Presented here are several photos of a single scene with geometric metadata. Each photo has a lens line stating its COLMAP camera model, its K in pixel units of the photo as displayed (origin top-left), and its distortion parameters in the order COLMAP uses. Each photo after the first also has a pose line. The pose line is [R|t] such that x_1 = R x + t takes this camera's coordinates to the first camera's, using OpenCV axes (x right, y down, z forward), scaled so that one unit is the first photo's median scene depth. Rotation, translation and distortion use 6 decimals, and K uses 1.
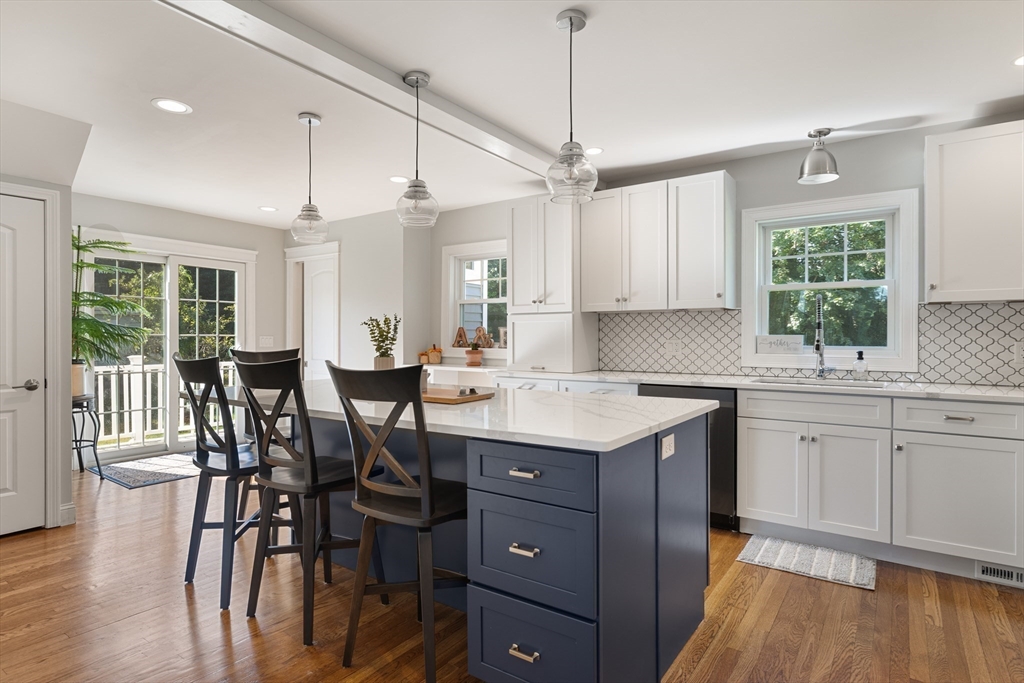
lens RADIAL K [[543.0, 0, 513.9], [0, 543.0, 338.0], [0, 0, 1]] dist [0.000577, -0.000438]
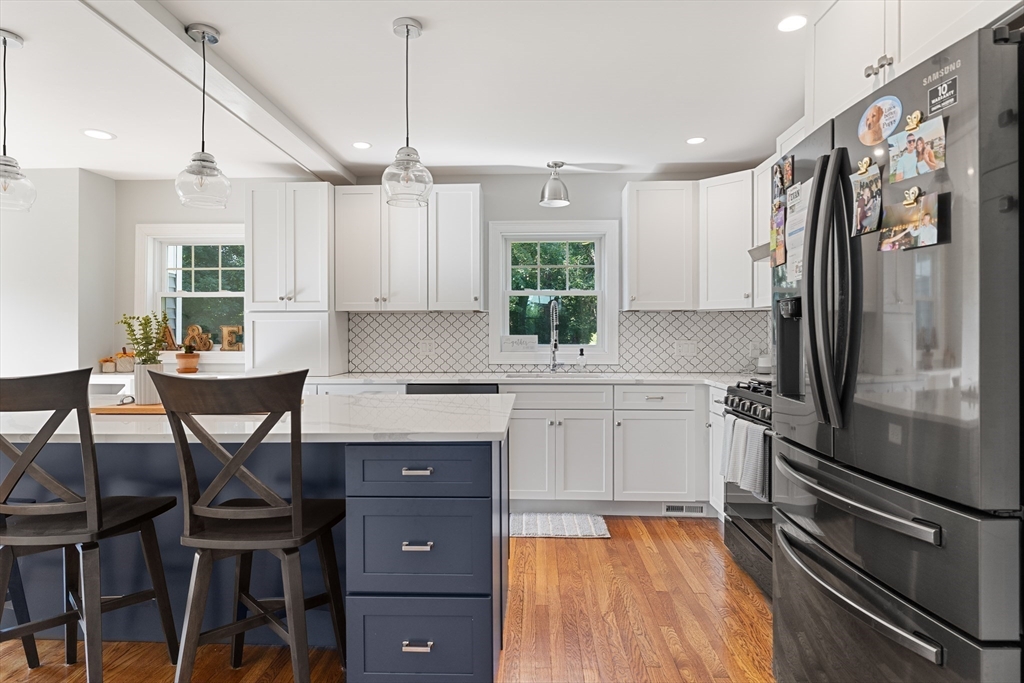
lens RADIAL K [[576.5, 0, 513.4], [0, 576.5, 336.1], [0, 0, 1]] dist [0.004805, 0.000860]
pose [[0.844186, -0.002448, 0.536044, -0.195118], [0.003290, 0.999994, -0.000615, -0.003462], [-0.536040, 0.002282, 0.844190, -0.011402]]
